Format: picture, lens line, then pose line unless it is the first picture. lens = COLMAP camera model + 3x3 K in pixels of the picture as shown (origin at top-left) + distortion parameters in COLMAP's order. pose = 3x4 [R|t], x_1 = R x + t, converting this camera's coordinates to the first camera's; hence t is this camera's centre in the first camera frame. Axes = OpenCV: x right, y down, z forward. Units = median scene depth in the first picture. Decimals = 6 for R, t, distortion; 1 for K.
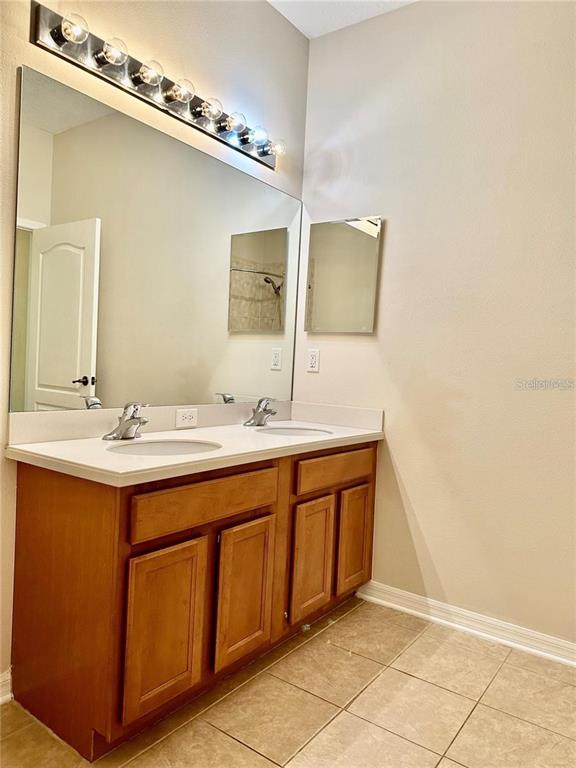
lens RADIAL K [[538.2, 0, 288.0], [0, 538.2, 384.0], [0, 0, 1]] dist [0.039606, -0.048112]
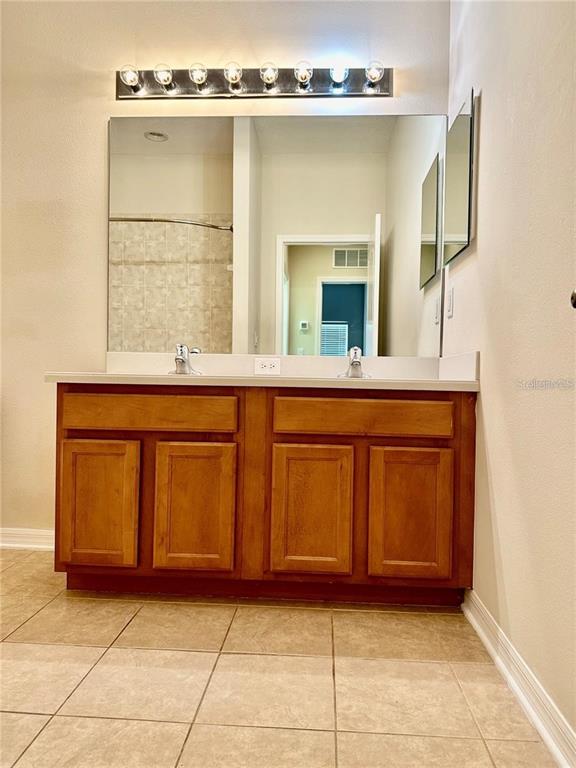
lens RADIAL K [[541.3, 0, 304.3], [0, 541.3, 385.8], [0, 0, 1]] dist [0.098213, -0.154894]
pose [[0.549579, -0.028684, -0.834949, 0.897936], [-0.018766, 0.998734, -0.046662, 0.180762], [0.835231, 0.041313, 0.548345, 0.555806]]
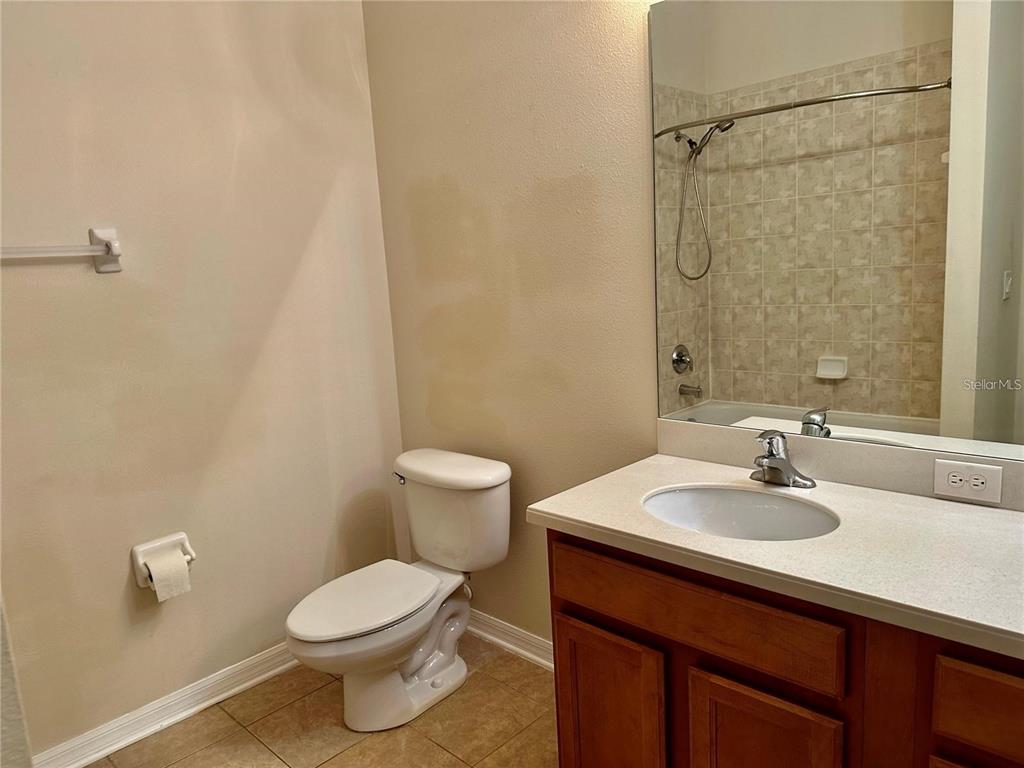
lens RADIAL K [[721.7, 0, 514.5], [0, 721.7, 388.6], [0, 0, 1]] dist [0.098213, -0.154894]
pose [[-0.141707, 0.125378, -0.981937, 0.606566], [0.017827, 0.992109, 0.124104, -0.129516], [0.989748, 0.000081, -0.142824, 0.819152]]
